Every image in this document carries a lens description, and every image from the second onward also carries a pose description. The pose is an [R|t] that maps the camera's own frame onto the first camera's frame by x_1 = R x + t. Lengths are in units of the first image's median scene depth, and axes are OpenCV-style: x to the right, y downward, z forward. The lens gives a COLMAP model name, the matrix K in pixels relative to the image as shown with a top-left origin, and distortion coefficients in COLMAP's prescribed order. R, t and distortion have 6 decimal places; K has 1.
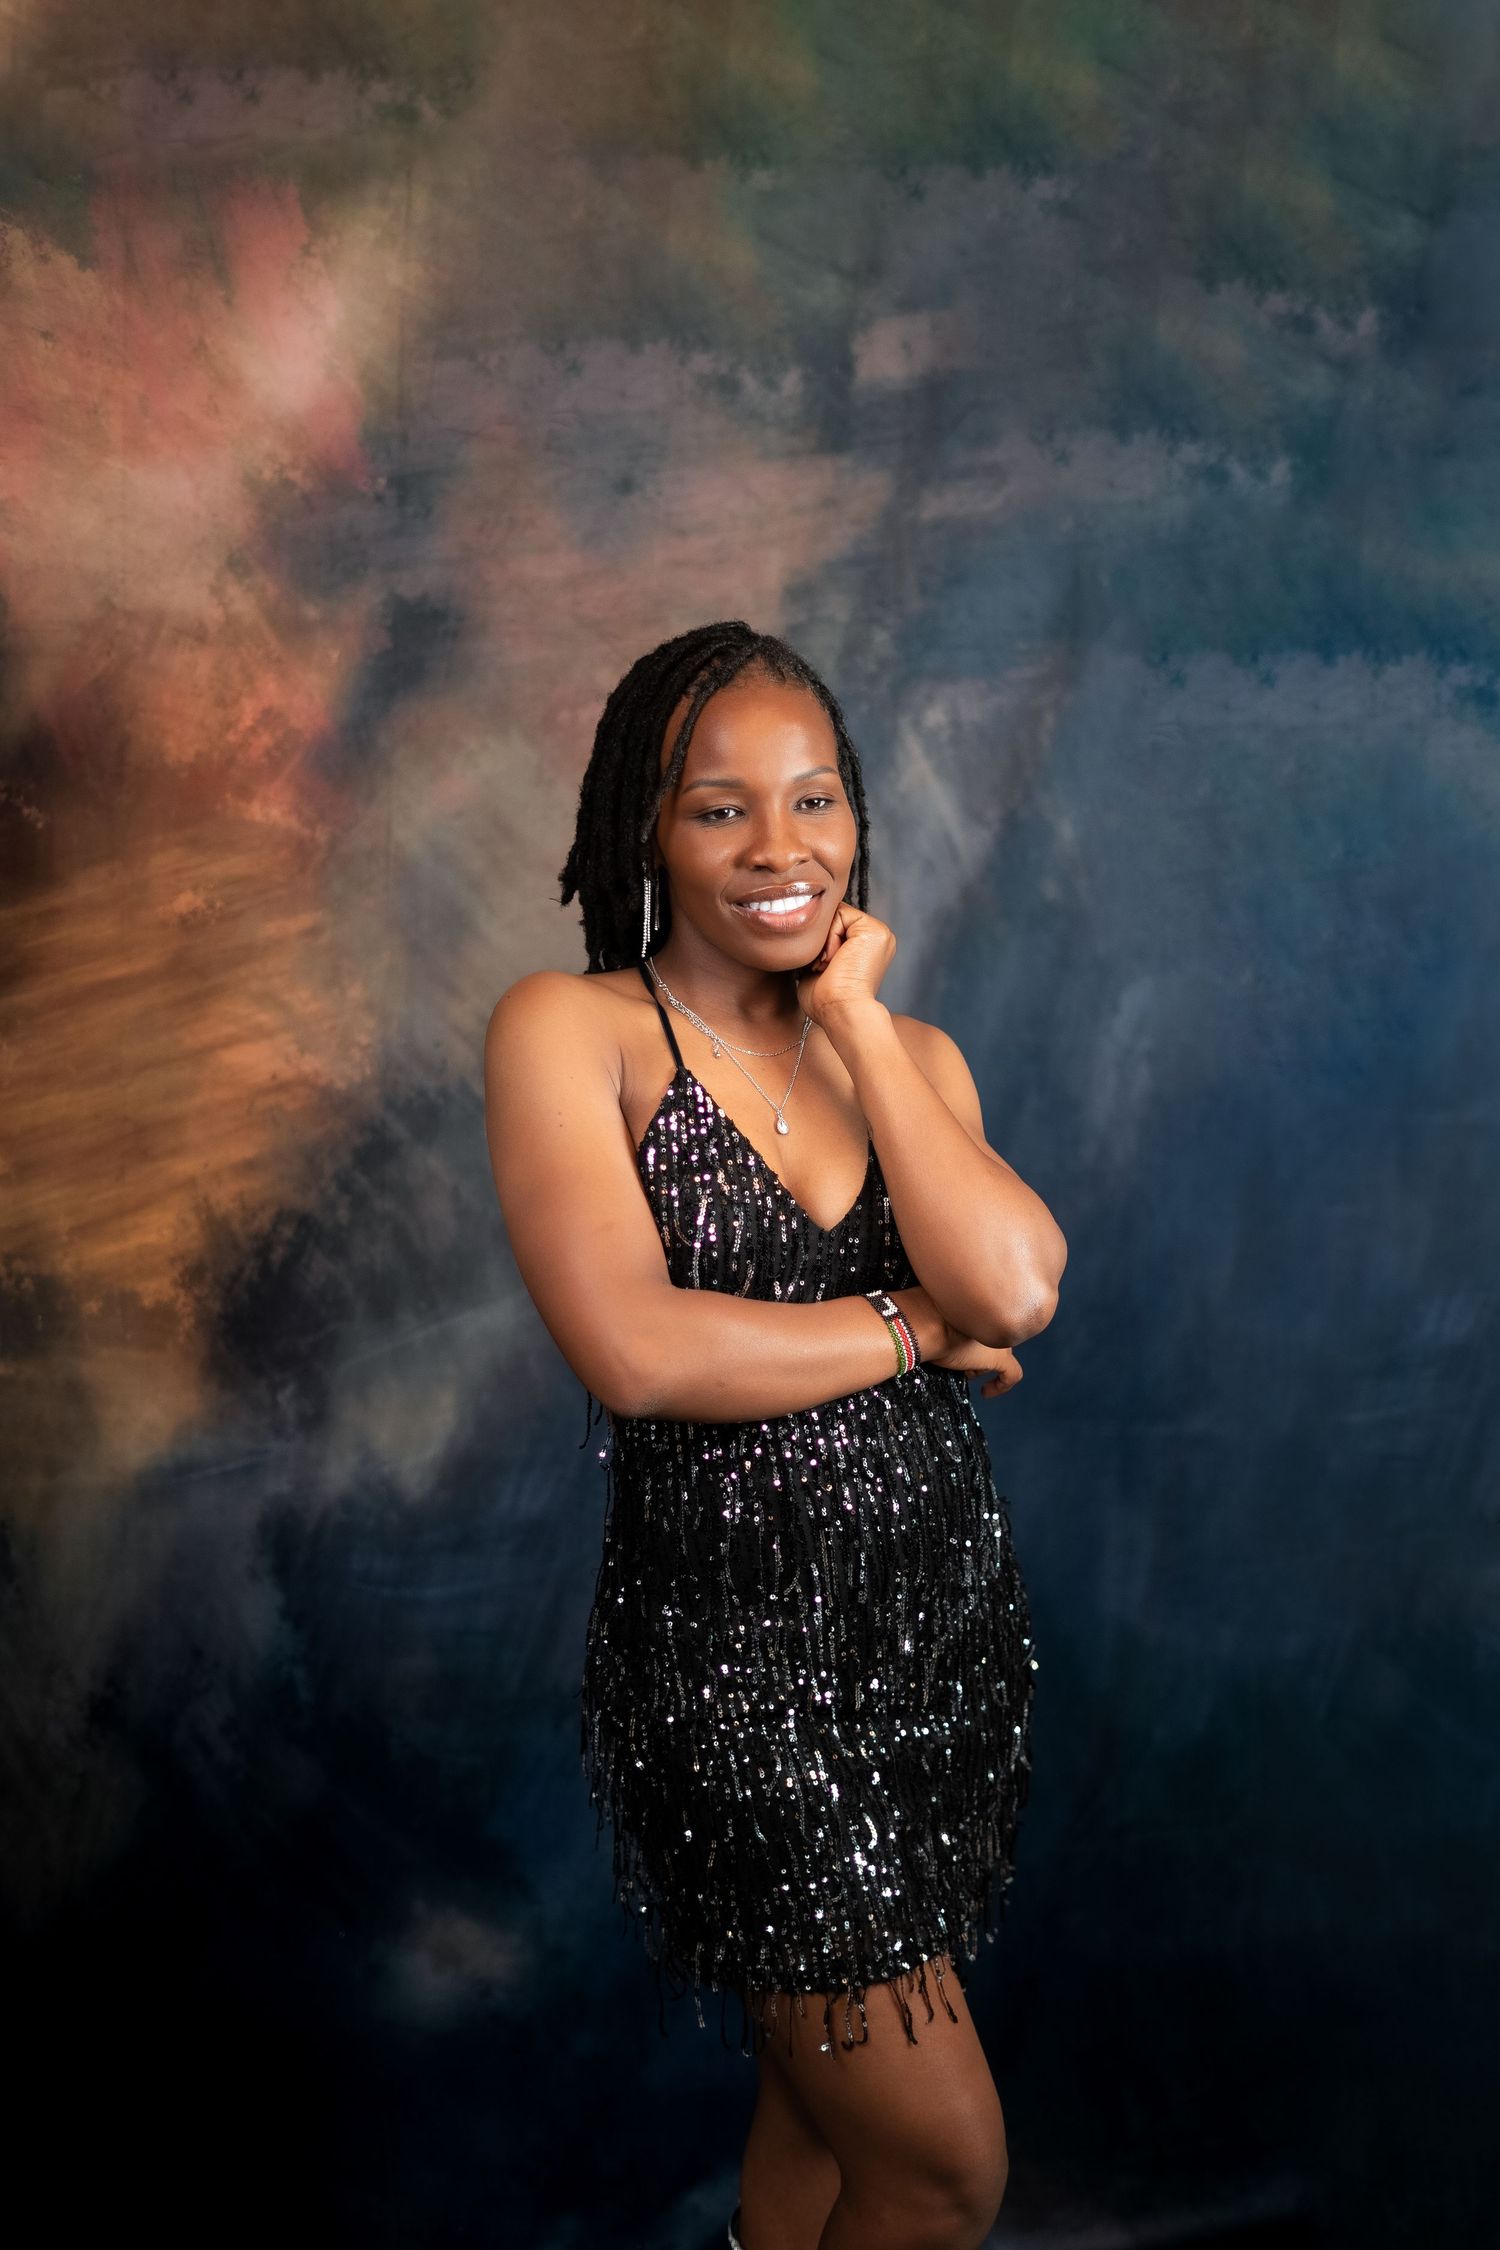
lens RADIAL K [[3054.8, 0, 753.4], [0, 3054.8, 1174.8], [0, 0, 1]] dist [-0.042939, -0.052878]
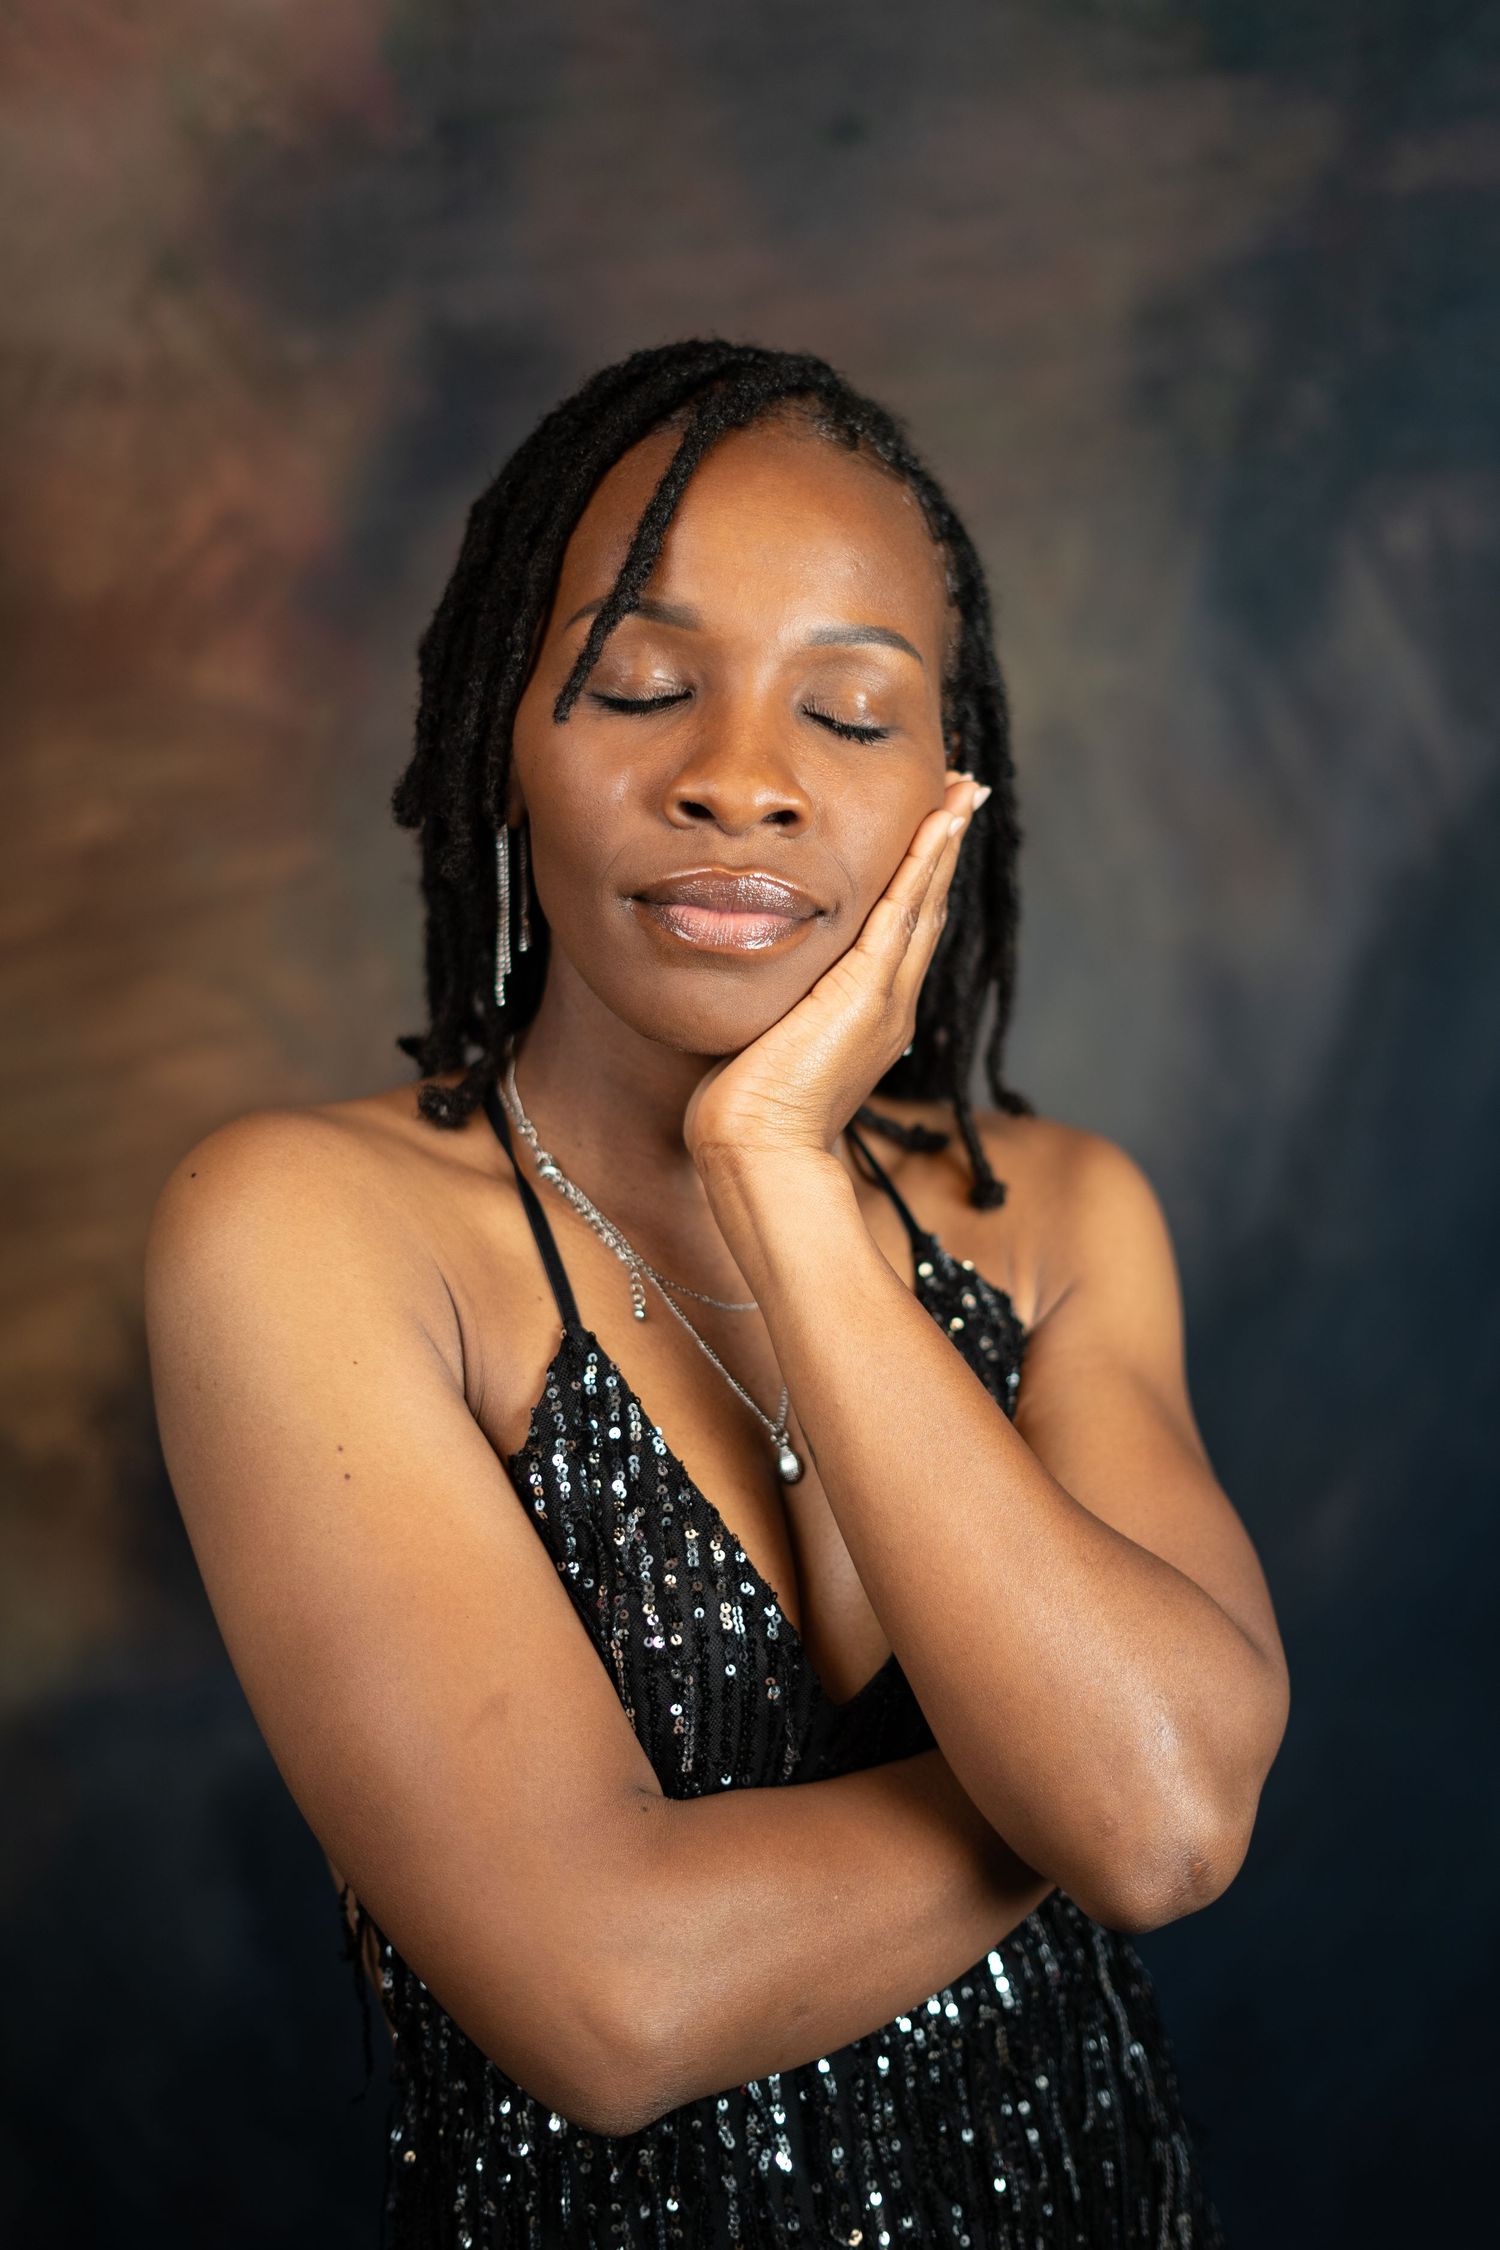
lens RADIAL K [[3011.9, 0, 760.7], [0, 3011.9, 1125.3], [0, 0, 1]] dist [-0.035451, -0.106758]
pose [[0.957447, 0.061990, -0.281873, 0.118933], [-0.051240, 0.997656, 0.045355, -0.063137], [0.284024, -0.028982, 0.958379, 0.452510]]
